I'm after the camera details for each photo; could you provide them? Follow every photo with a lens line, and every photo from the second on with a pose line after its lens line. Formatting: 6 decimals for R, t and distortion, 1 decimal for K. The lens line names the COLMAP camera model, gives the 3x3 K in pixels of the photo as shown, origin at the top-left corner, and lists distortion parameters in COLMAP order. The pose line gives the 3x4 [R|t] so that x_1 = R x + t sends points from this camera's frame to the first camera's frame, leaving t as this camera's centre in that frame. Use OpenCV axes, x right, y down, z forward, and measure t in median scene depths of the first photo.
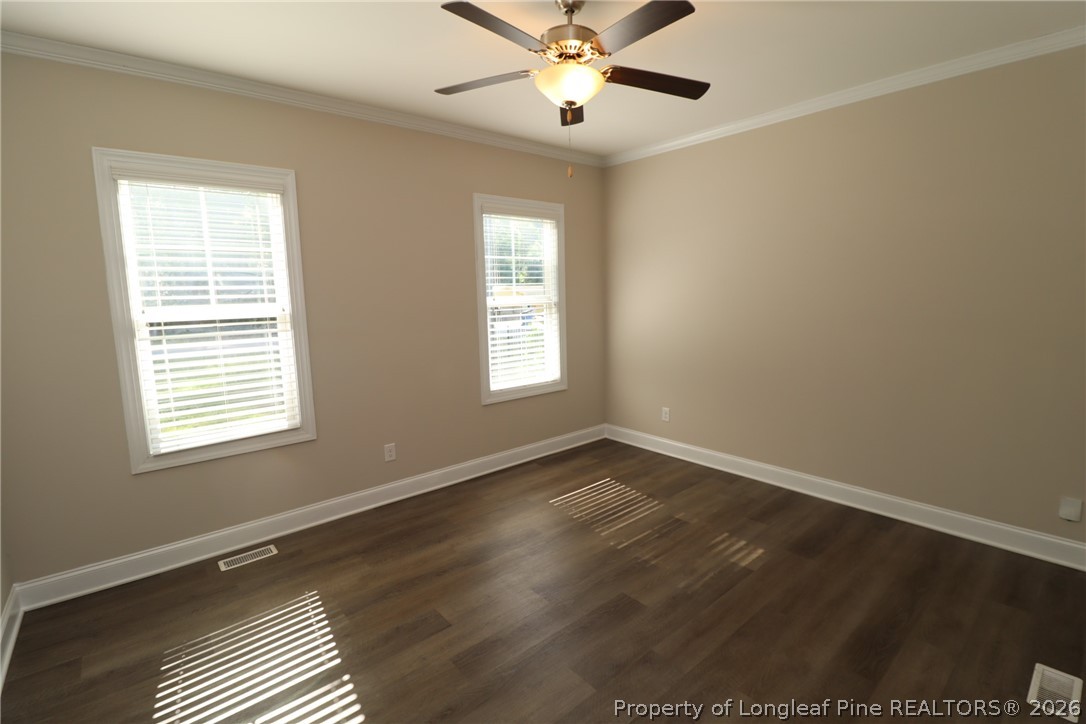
lens RADIAL K [[502.4, 0, 557.0], [0, 502.4, 355.1], [0, 0, 1]] dist [-0.001327, -0.010898]
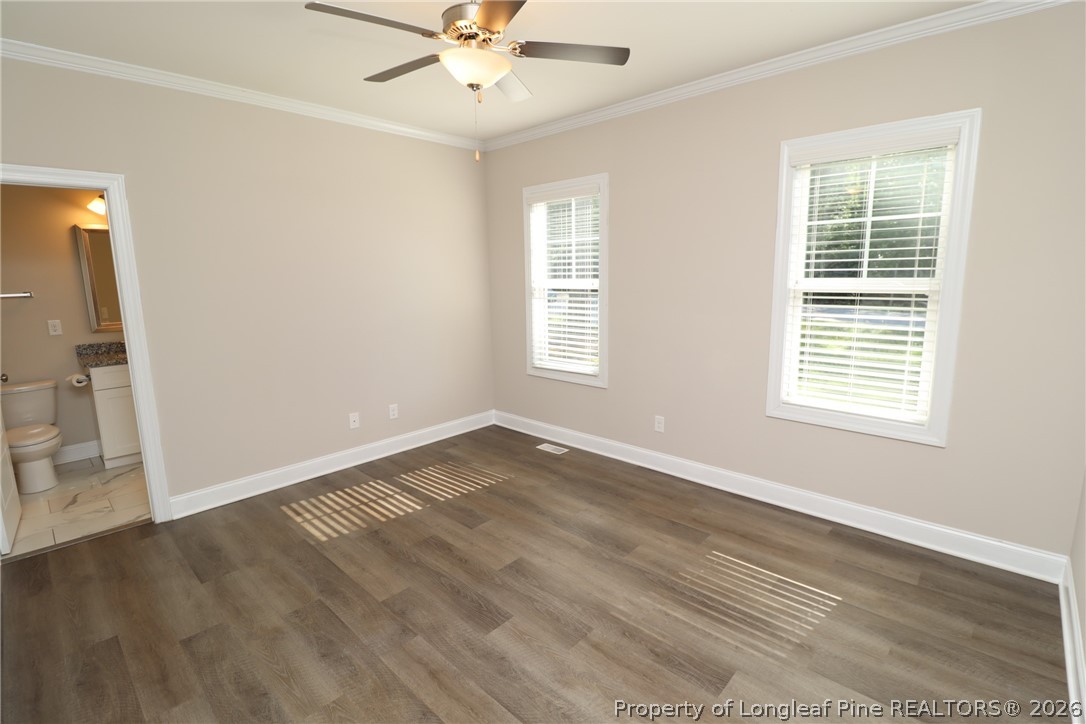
lens RADIAL K [[502.4, 0, 557.0], [0, 502.4, 355.1], [0, 0, 1]] dist [-0.001327, -0.010898]
pose [[0.110148, 0.176141, -0.978183, 0.763481], [-0.117494, 0.979578, 0.163162, -0.111398], [0.986946, 0.096958, 0.128594, 0.752443]]
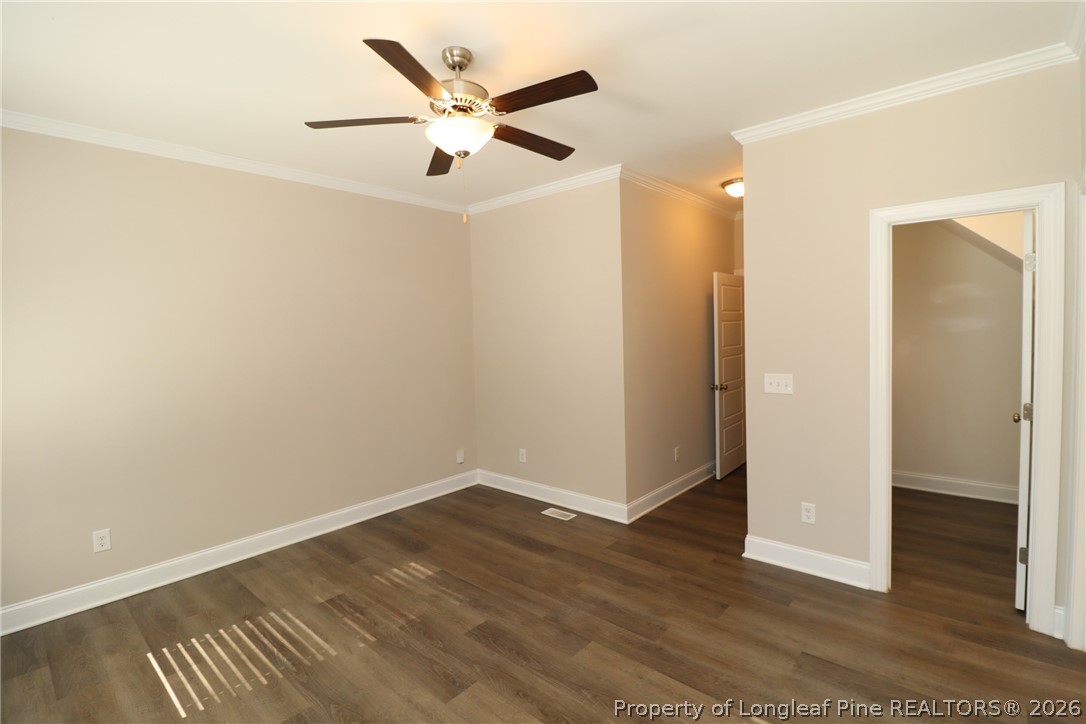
lens RADIAL K [[502.4, 0, 557.0], [0, 502.4, 355.1], [0, 0, 1]] dist [-0.001327, -0.010898]
pose [[-0.139500, -0.024903, 0.989909, -0.713583], [0.160828, 0.985841, 0.047465, -0.075501], [-0.977074, 0.165826, -0.133520, 0.705951]]
